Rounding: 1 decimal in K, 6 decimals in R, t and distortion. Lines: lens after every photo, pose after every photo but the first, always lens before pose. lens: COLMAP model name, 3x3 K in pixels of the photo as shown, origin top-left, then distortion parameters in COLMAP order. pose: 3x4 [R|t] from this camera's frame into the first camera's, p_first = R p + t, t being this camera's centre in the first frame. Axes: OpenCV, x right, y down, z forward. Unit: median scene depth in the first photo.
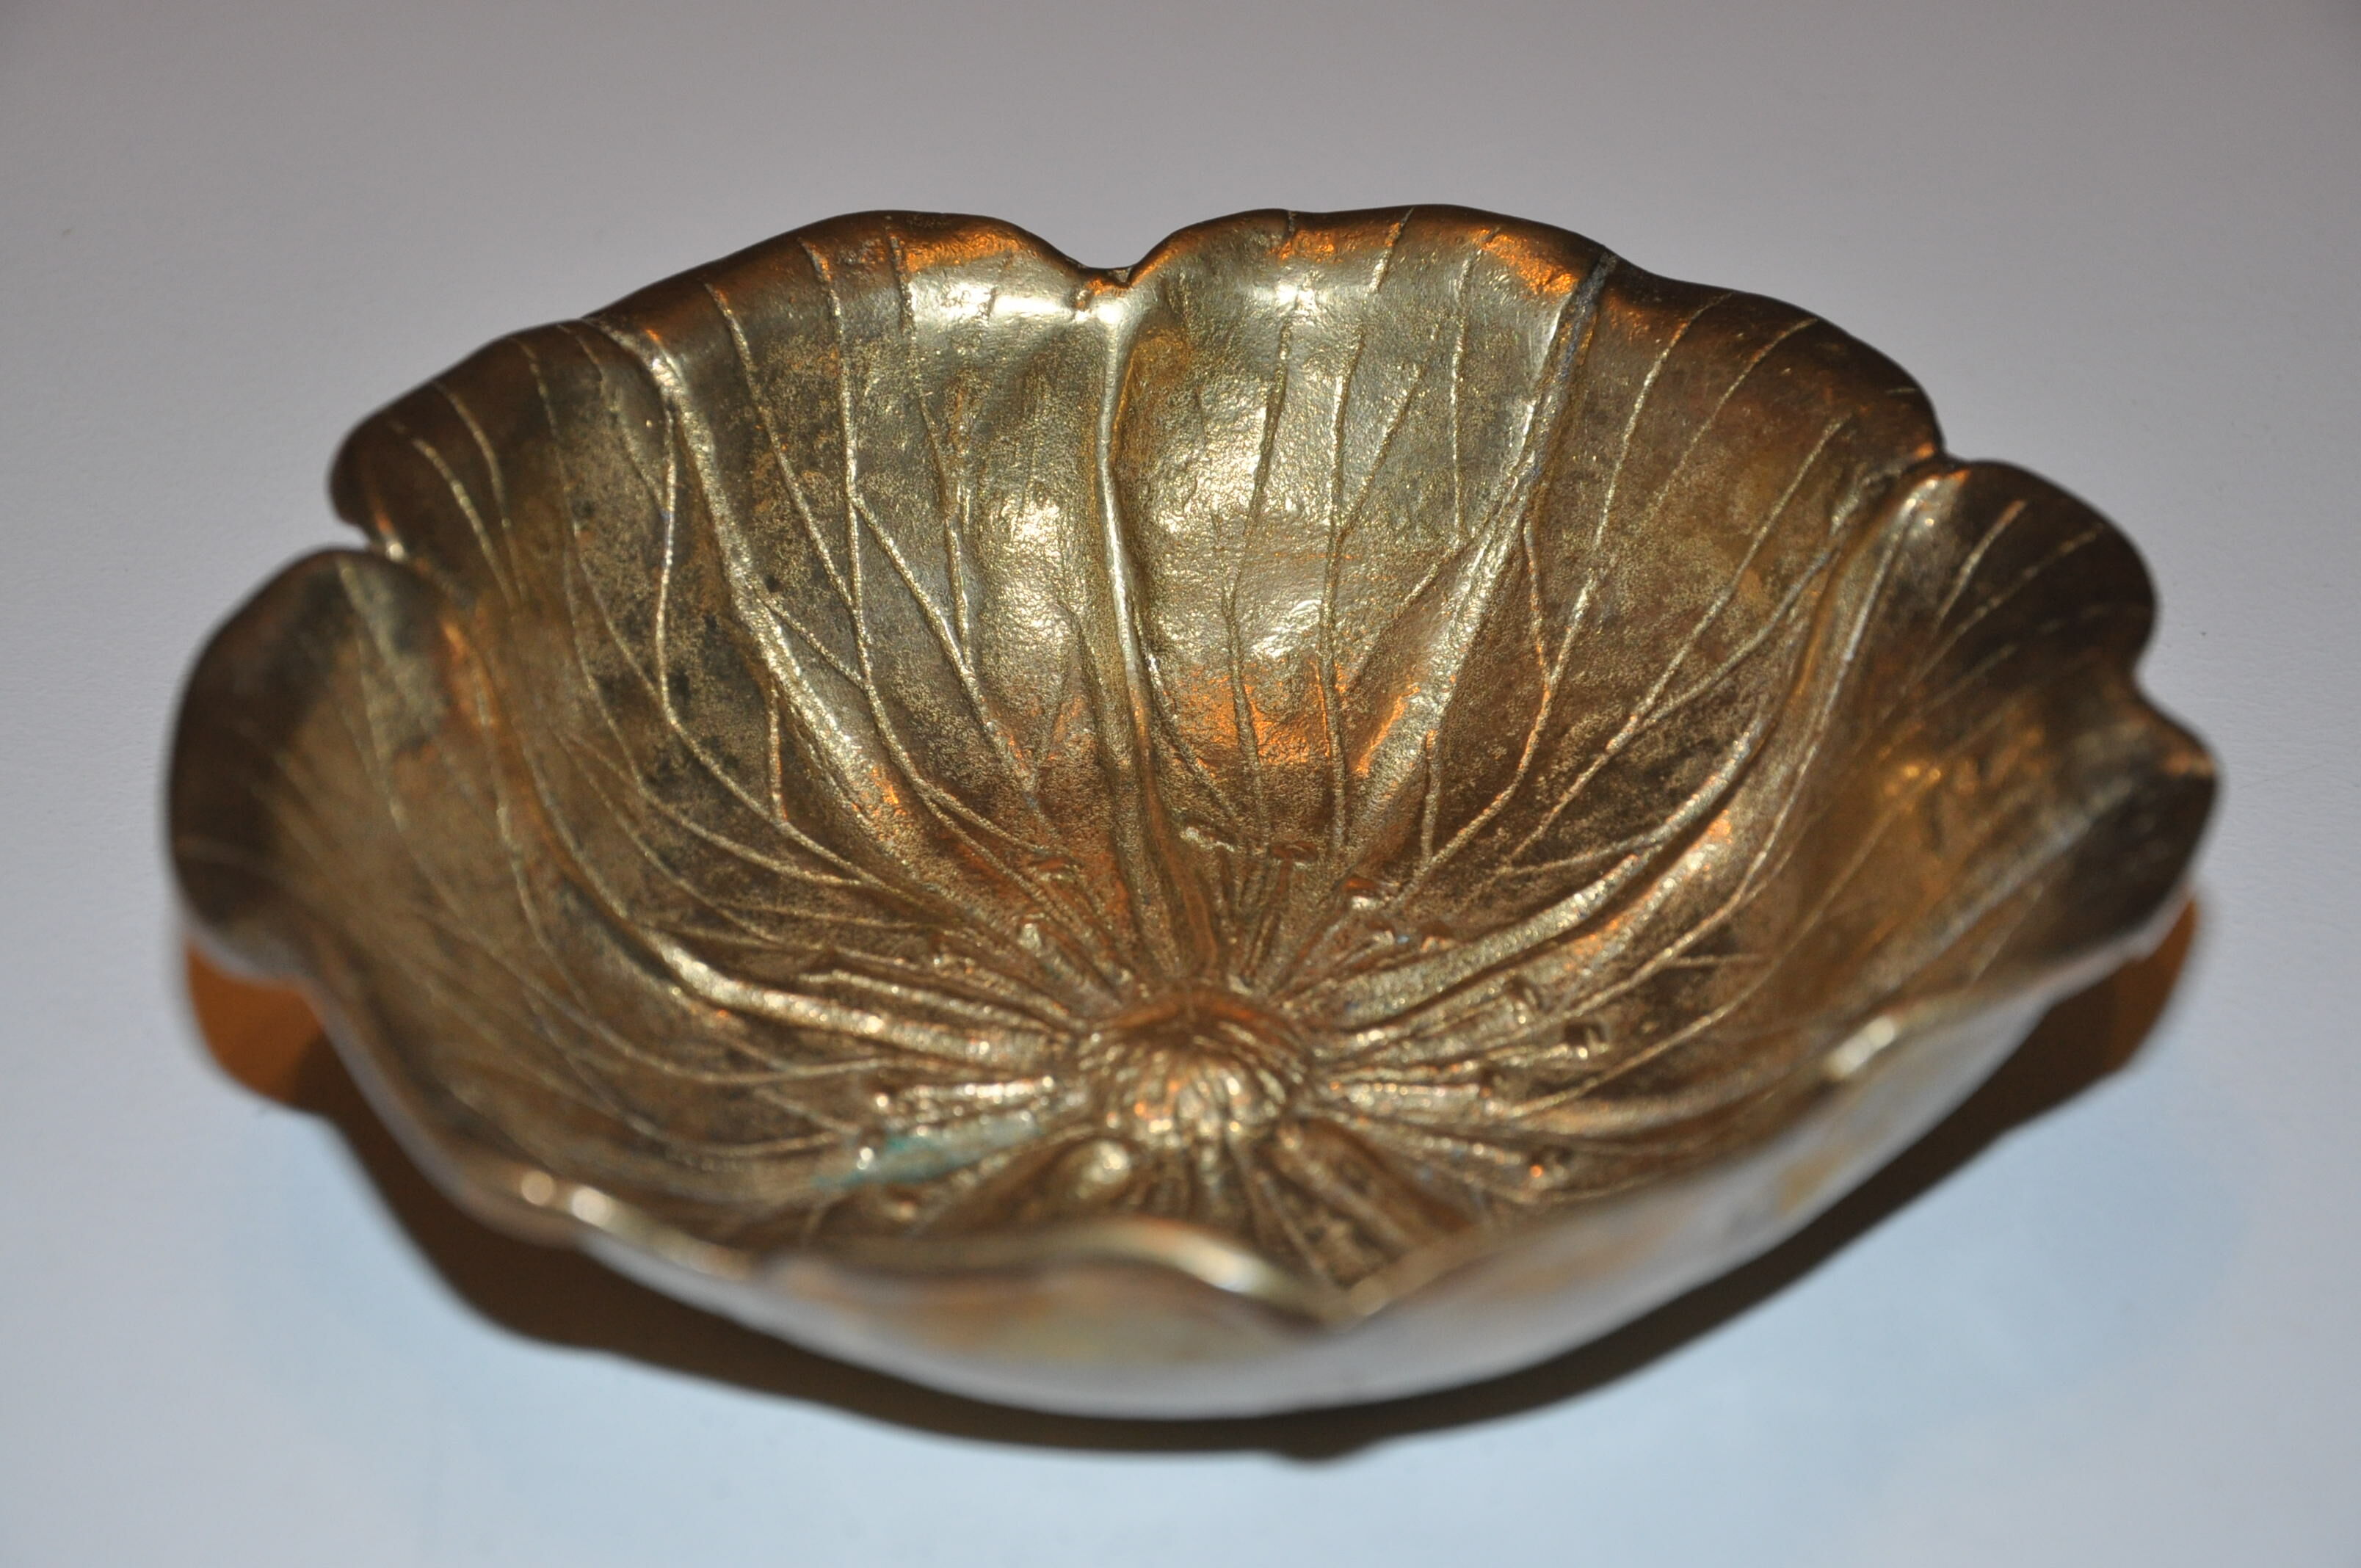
lens RADIAL K [[4949.9, 0, 1180.5], [0, 4949.9, 784.0], [0, 0, 1]] dist [0.355864, -0.098720]
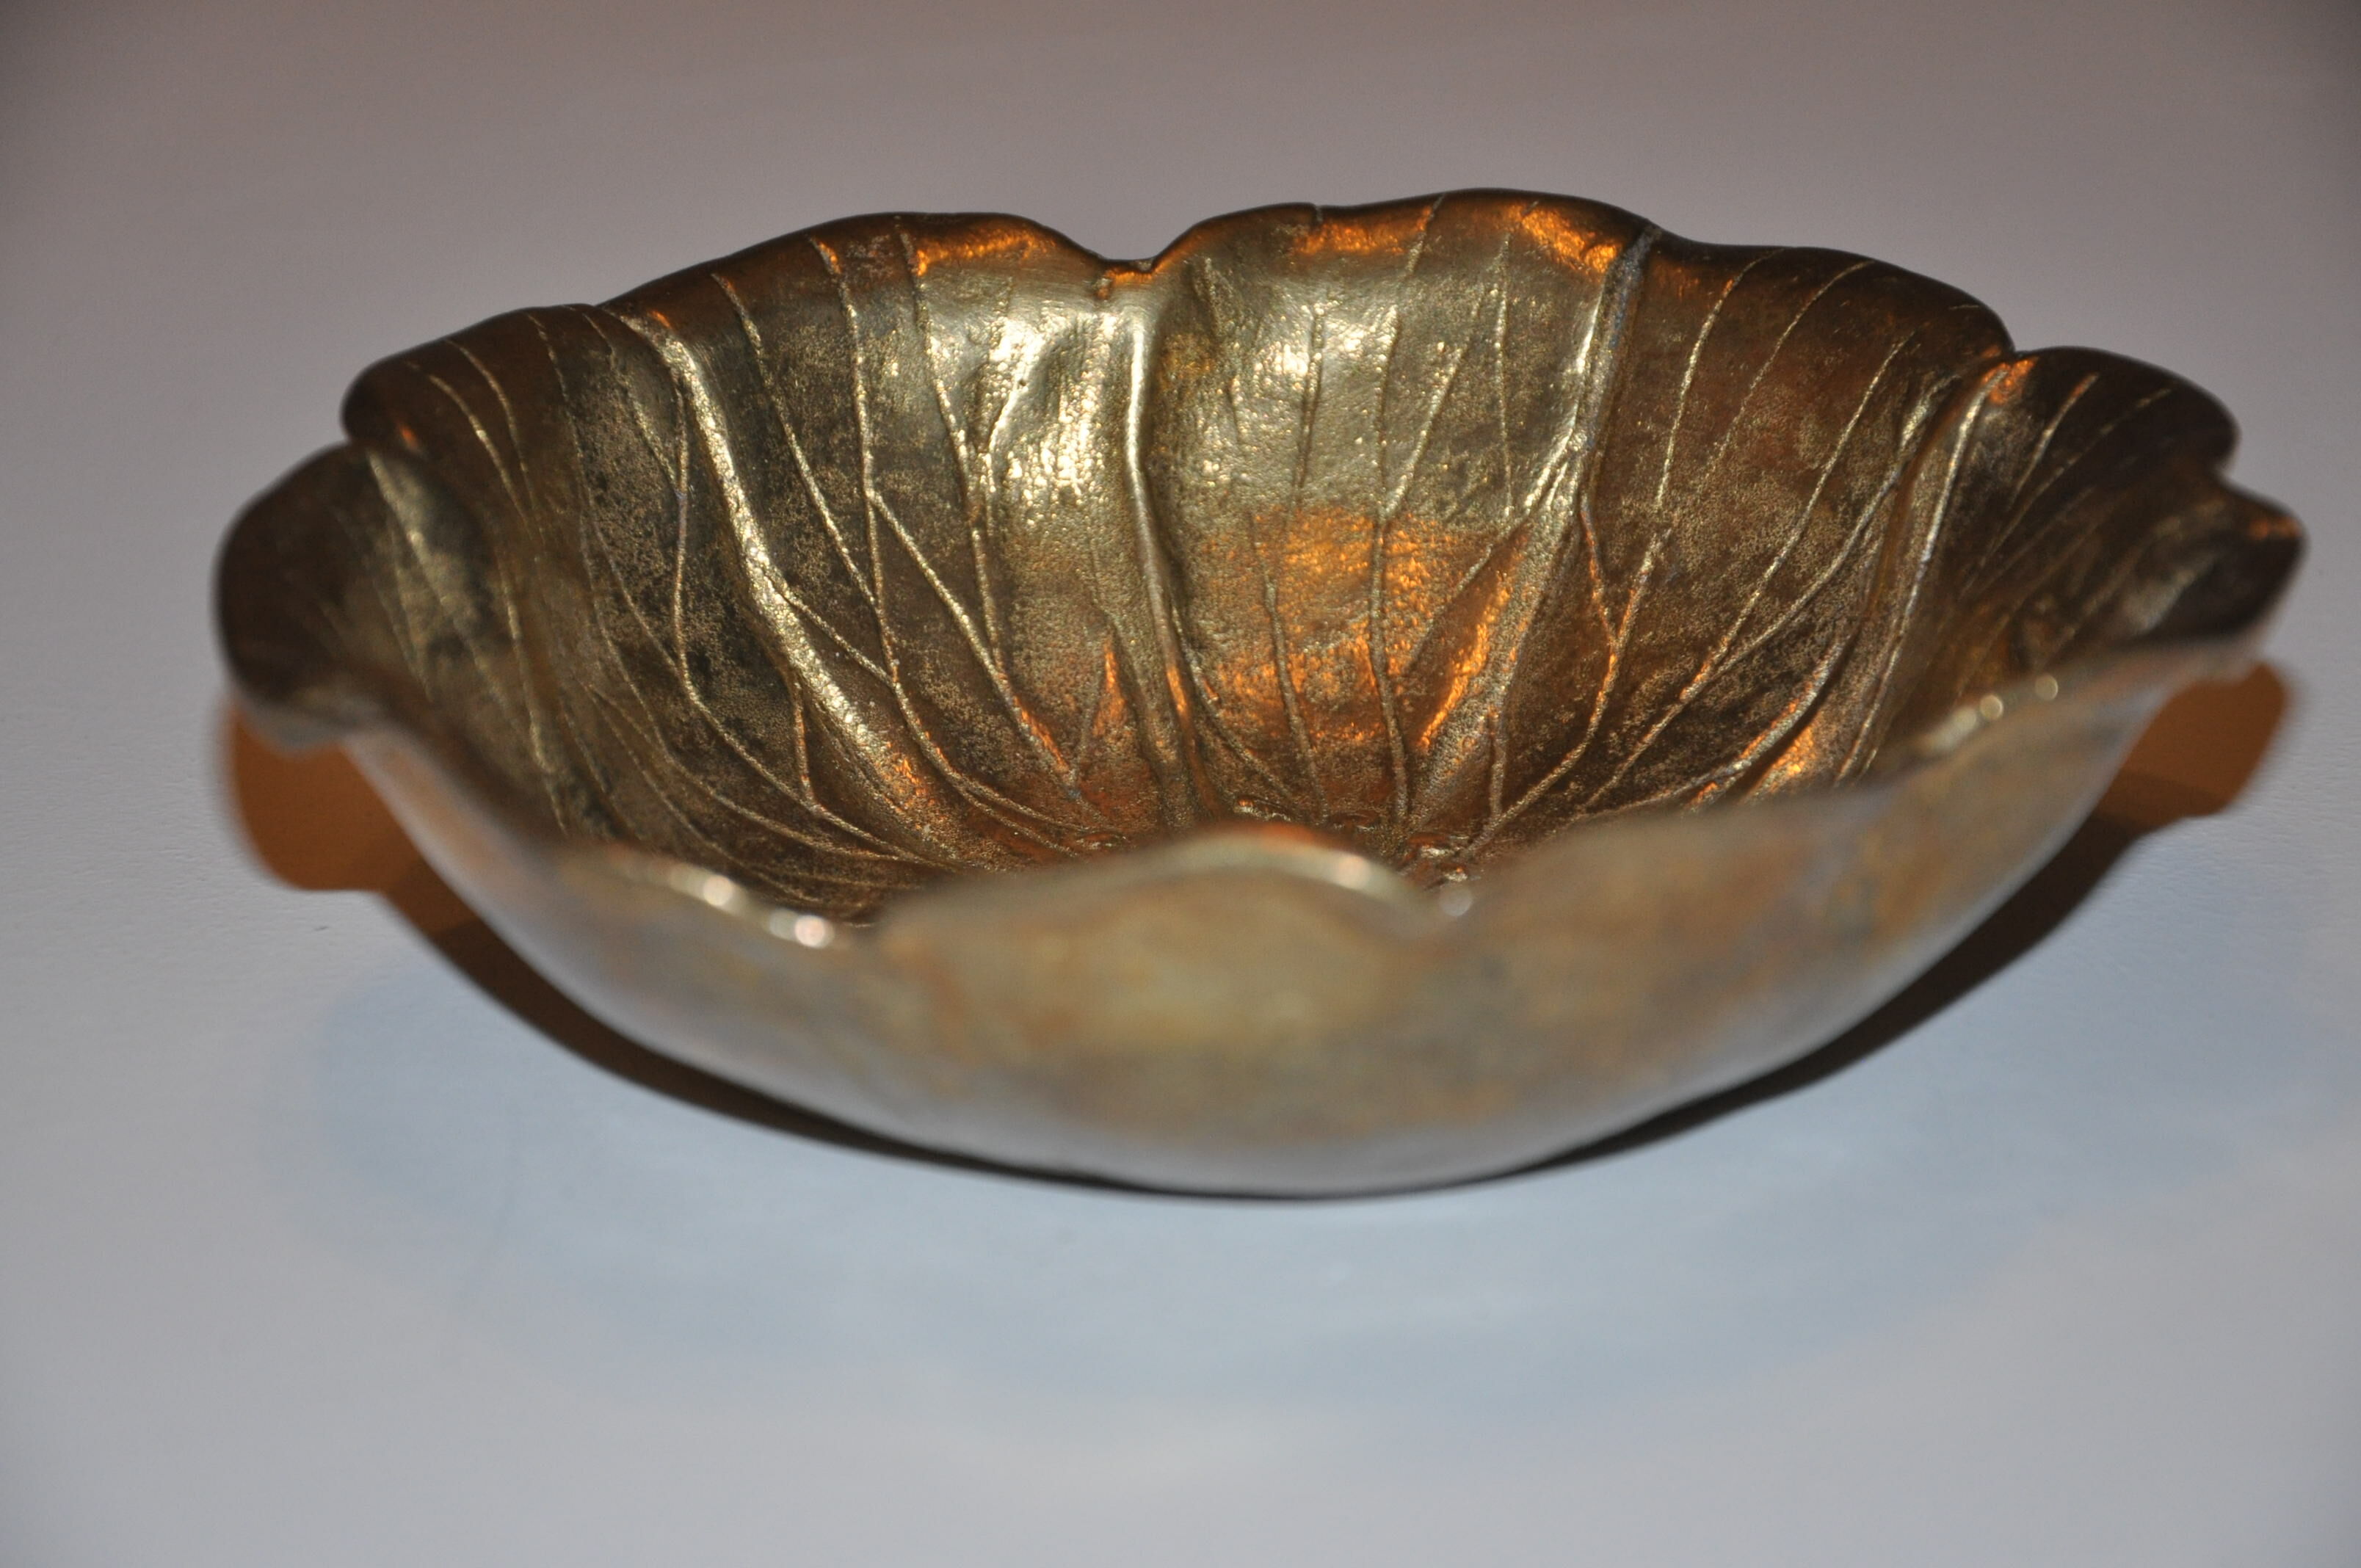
lens RADIAL K [[6997.9, 0, 1180.5], [0, 6997.9, 784.0], [0, 0, 1]] dist [0.668027, 0.243009]
pose [[0.999028, -0.039217, 0.020145, -0.037115], [0.042601, 0.976342, -0.211995, 0.289967], [-0.011355, 0.212647, 0.977063, -0.305108]]
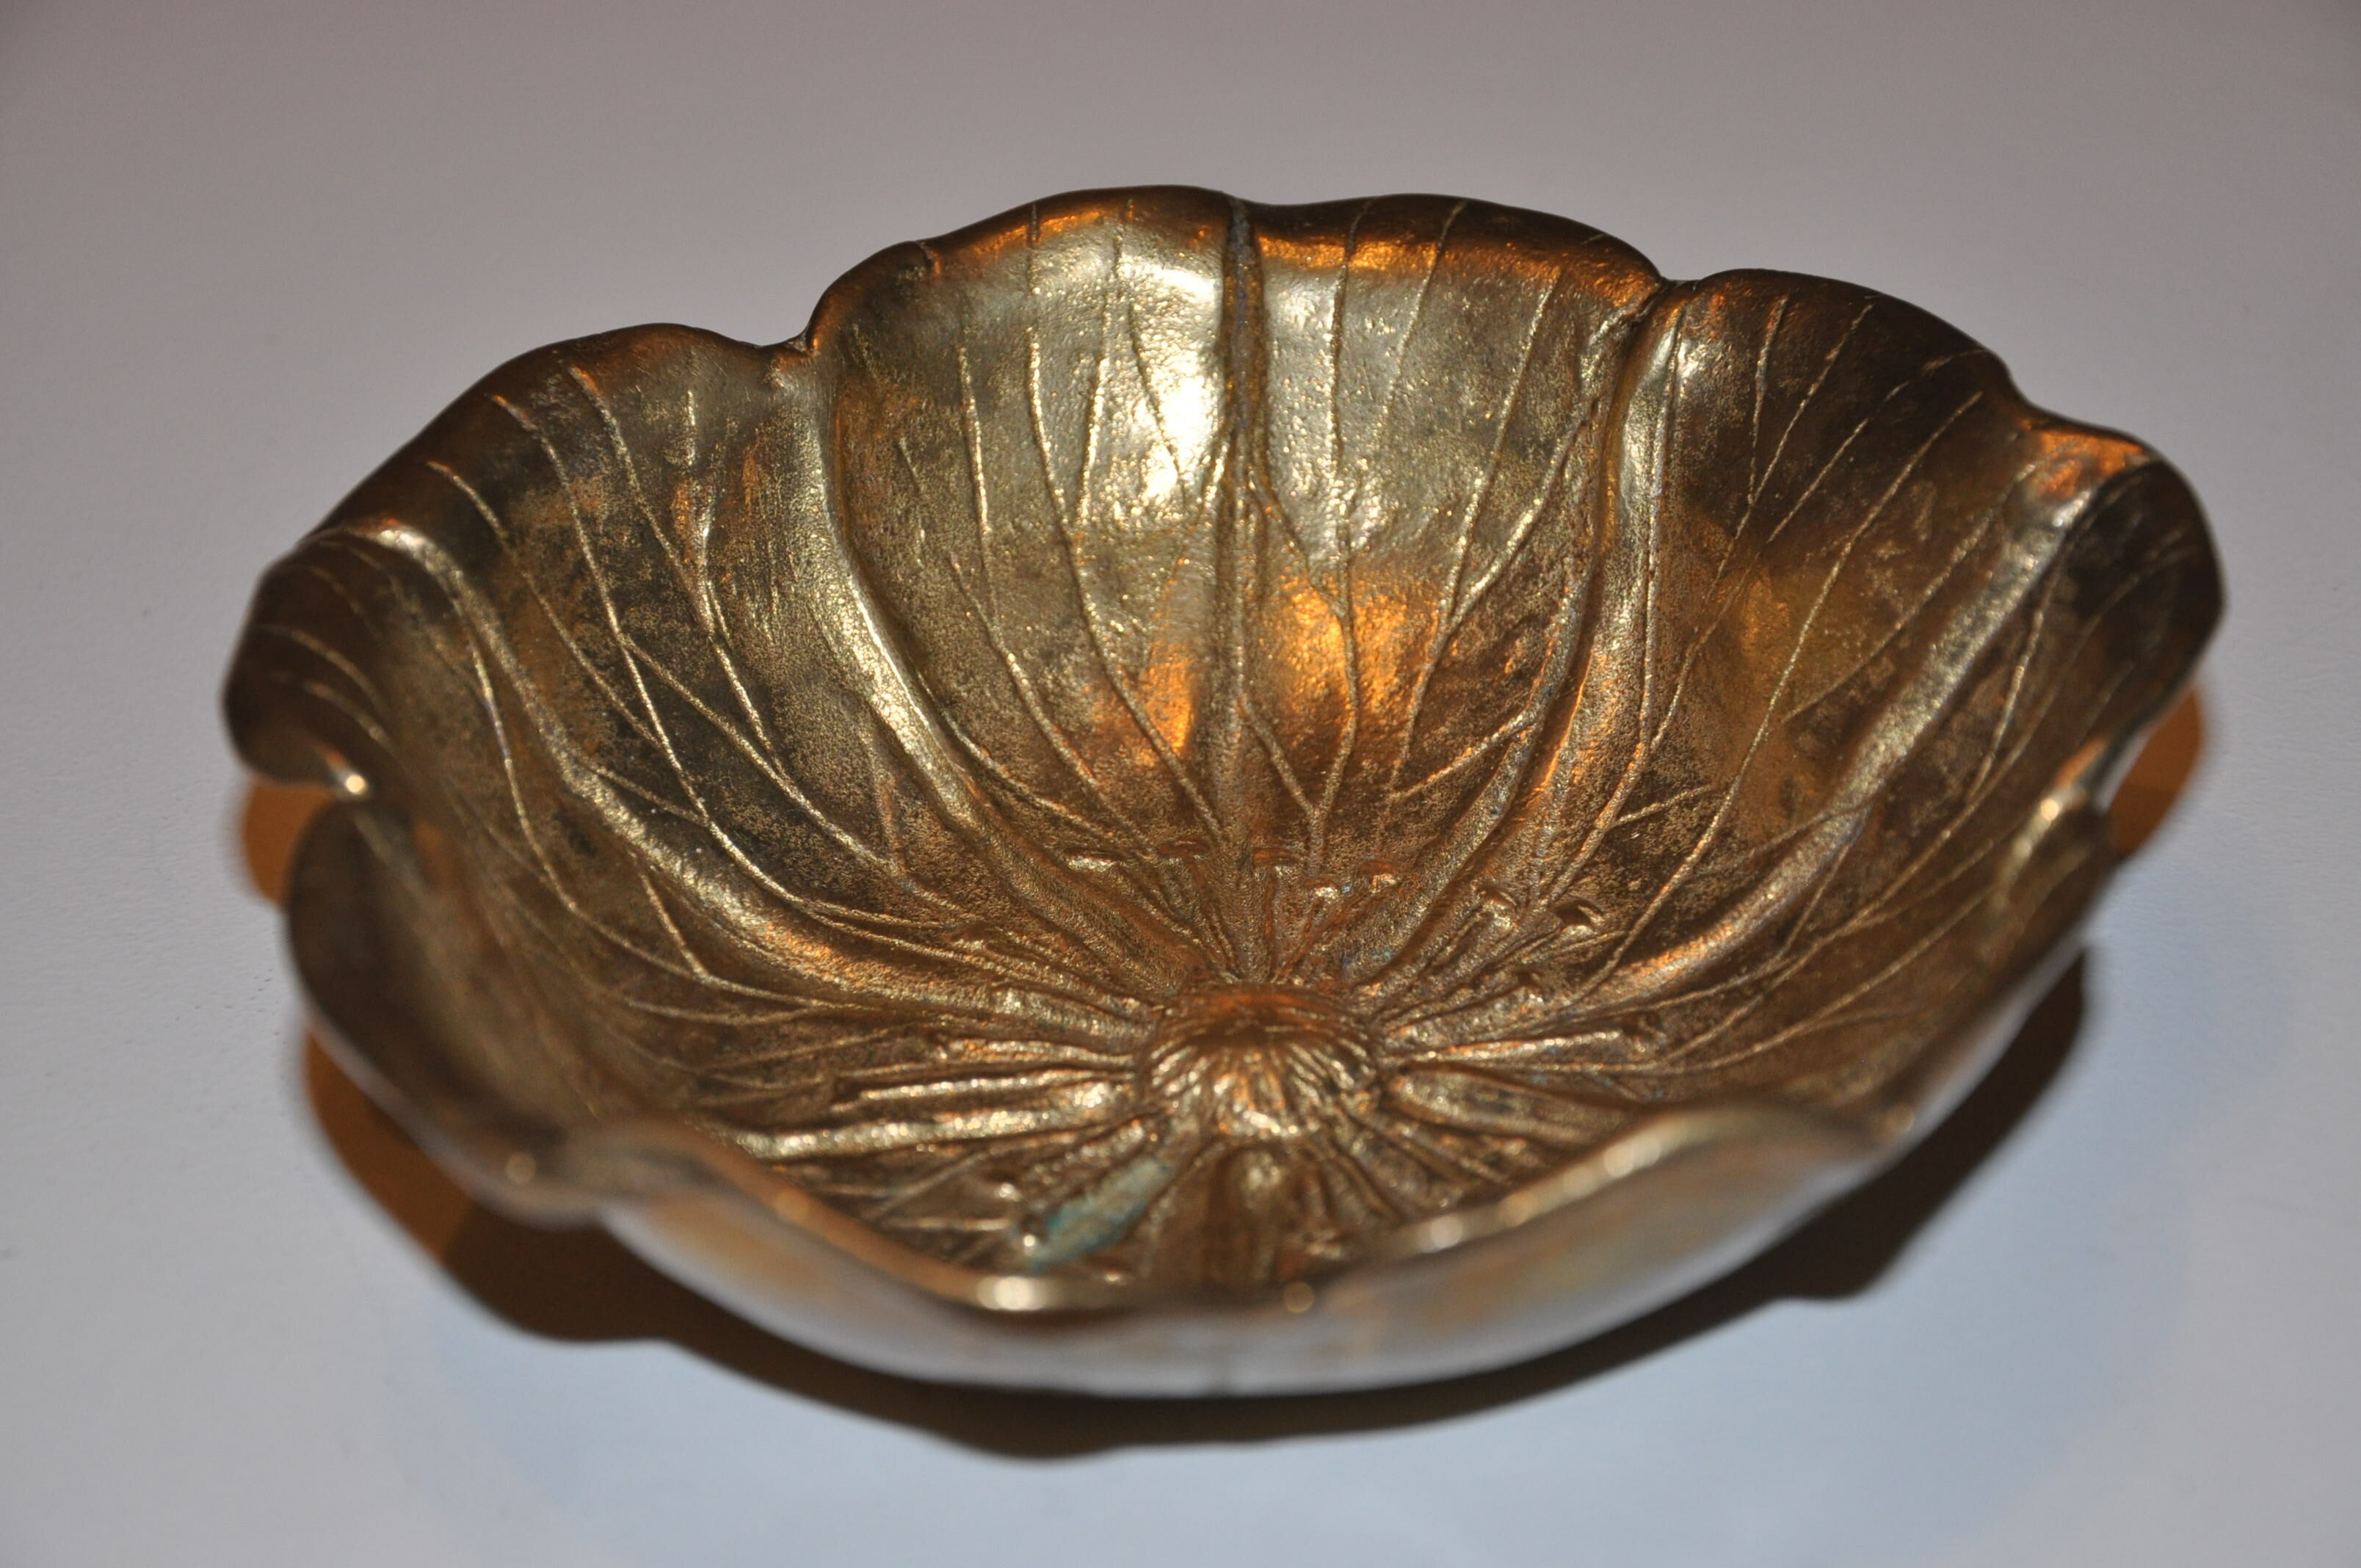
lens RADIAL K [[5135.7, 0, 1180.5], [0, 5135.7, 784.0], [0, 0, 1]] dist [0.307300, -0.054352]
pose [[0.883480, -0.293814, 0.364878, -0.348481], [0.306034, 0.951683, 0.025331, -0.024513], [-0.354691, 0.089285, 0.930711, 0.048973]]
